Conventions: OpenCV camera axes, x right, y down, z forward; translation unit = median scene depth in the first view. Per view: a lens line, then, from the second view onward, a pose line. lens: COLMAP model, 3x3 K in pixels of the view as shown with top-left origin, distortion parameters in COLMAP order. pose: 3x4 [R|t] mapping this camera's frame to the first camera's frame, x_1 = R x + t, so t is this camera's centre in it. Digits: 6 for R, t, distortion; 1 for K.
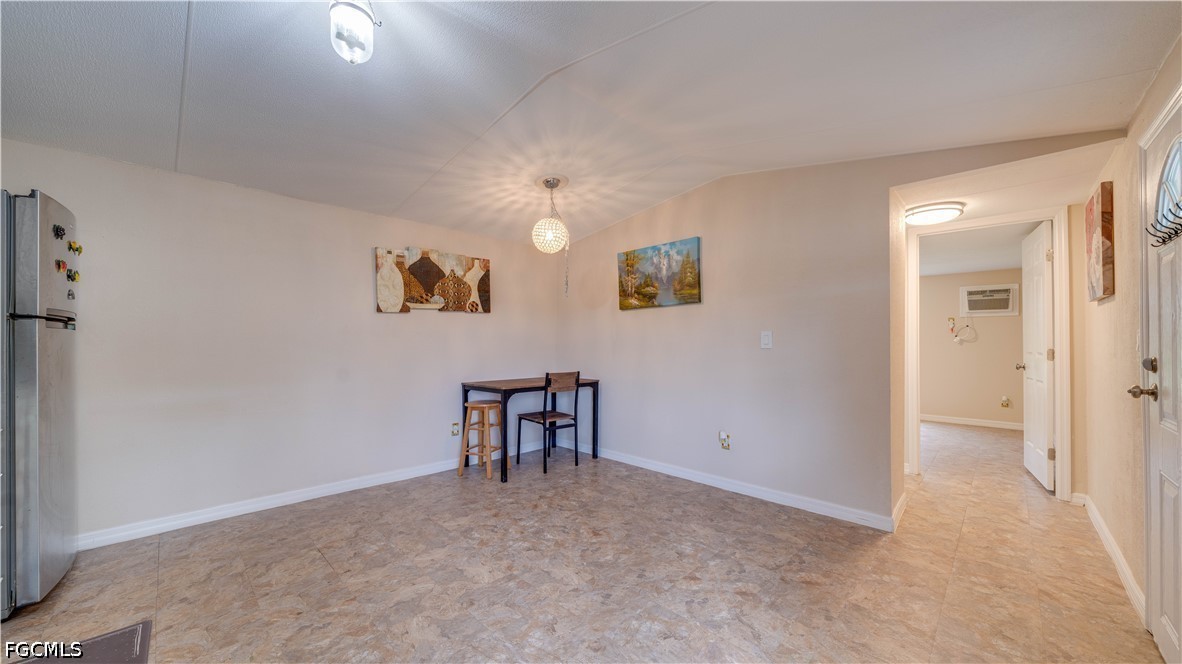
lens RADIAL K [[422.5, 0, 586.7], [0, 422.5, 338.6], [0, 0, 1]] dist [-0.001303, 0.000013]
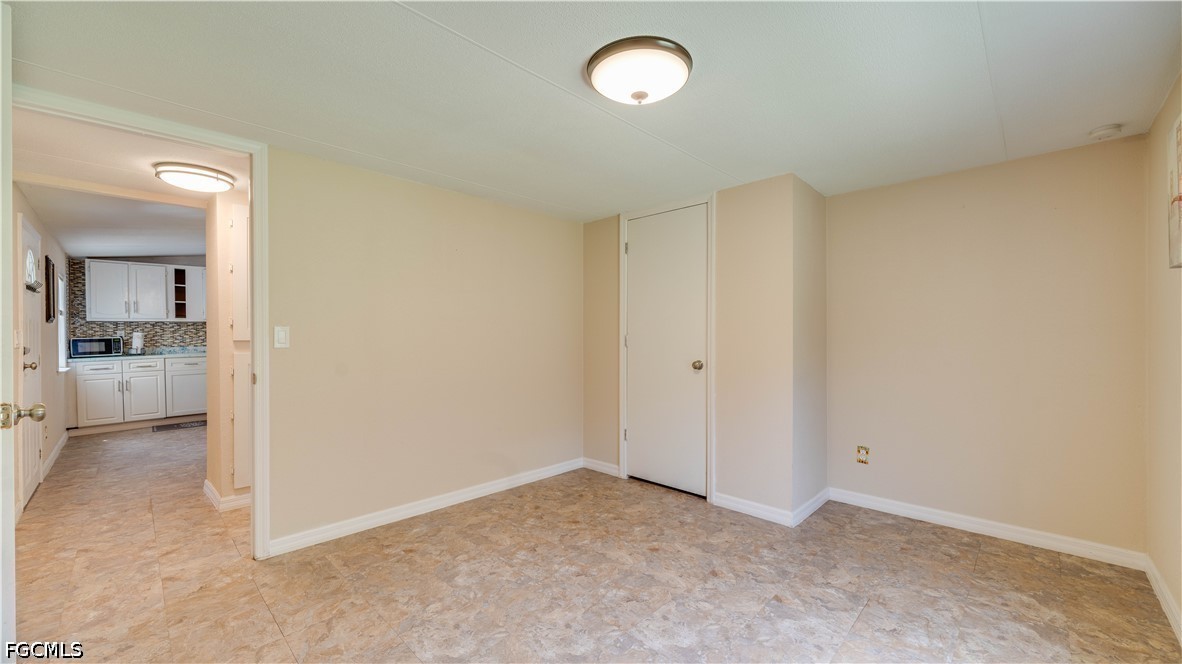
lens RADIAL K [[478.0, 0, 591.0], [0, 478.0, 332.0], [0, 0, 1]] dist [0.010857, 0.000099]
pose [[-0.025974, -0.011609, -0.999595, 1.757262], [0.020043, 0.999726, -0.012132, 0.036411], [0.999462, -0.020350, -0.025734, 1.812639]]
